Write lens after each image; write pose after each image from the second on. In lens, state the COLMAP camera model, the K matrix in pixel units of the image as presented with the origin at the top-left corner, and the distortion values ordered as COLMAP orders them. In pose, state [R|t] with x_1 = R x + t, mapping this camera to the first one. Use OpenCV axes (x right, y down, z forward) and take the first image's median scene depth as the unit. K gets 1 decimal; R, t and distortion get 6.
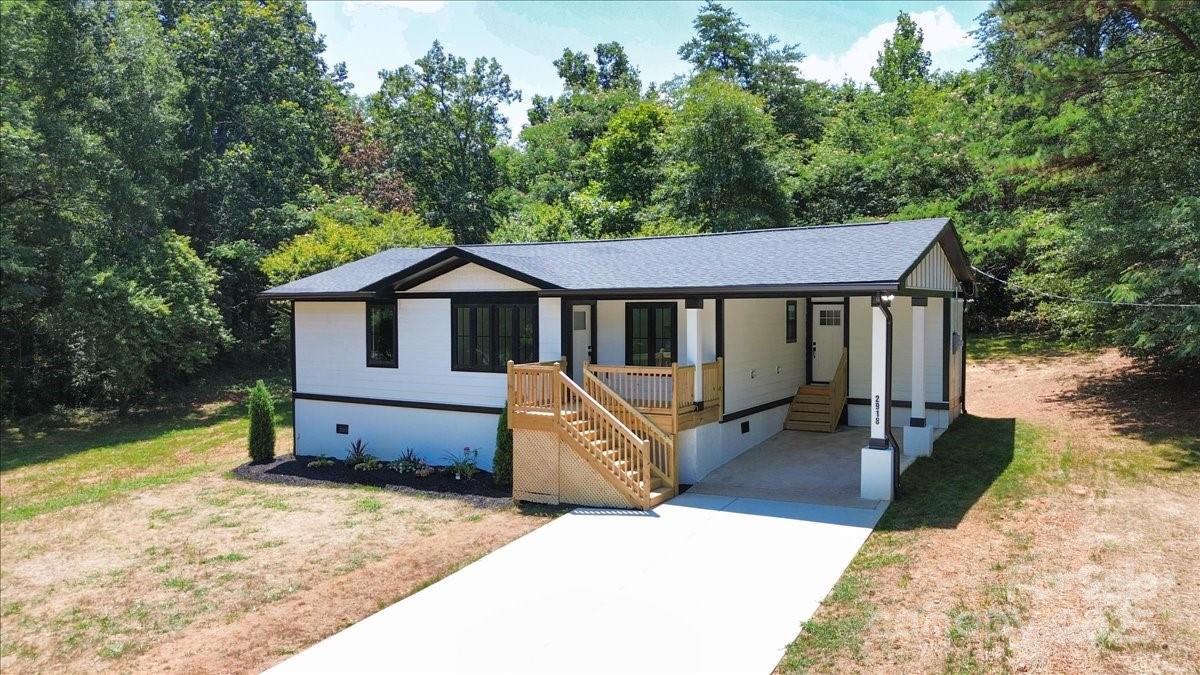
lens RADIAL K [[832.9, 0, 600.5], [0, 832.9, 333.2], [0, 0, 1]] dist [0.014136, 0.001863]
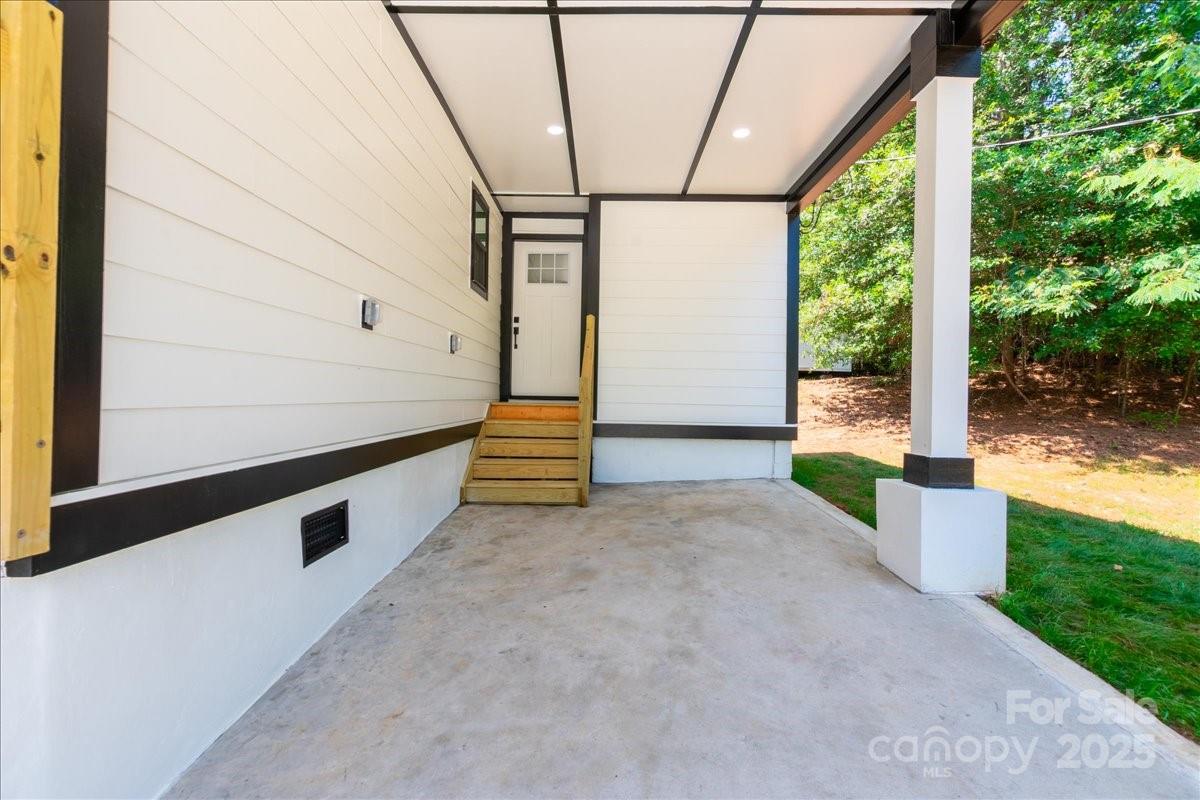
lens RADIAL K [[552.0, 0, 602.1], [0, 552.0, 398.2], [0, 0, 1]] dist [-0.002159, -0.001040]
pose [[0.864184, 0.011804, 0.503037, 0.142569], [-0.002720, 0.999820, -0.018788, 0.068314], [-0.503168, 0.014868, 0.864061, 0.722940]]
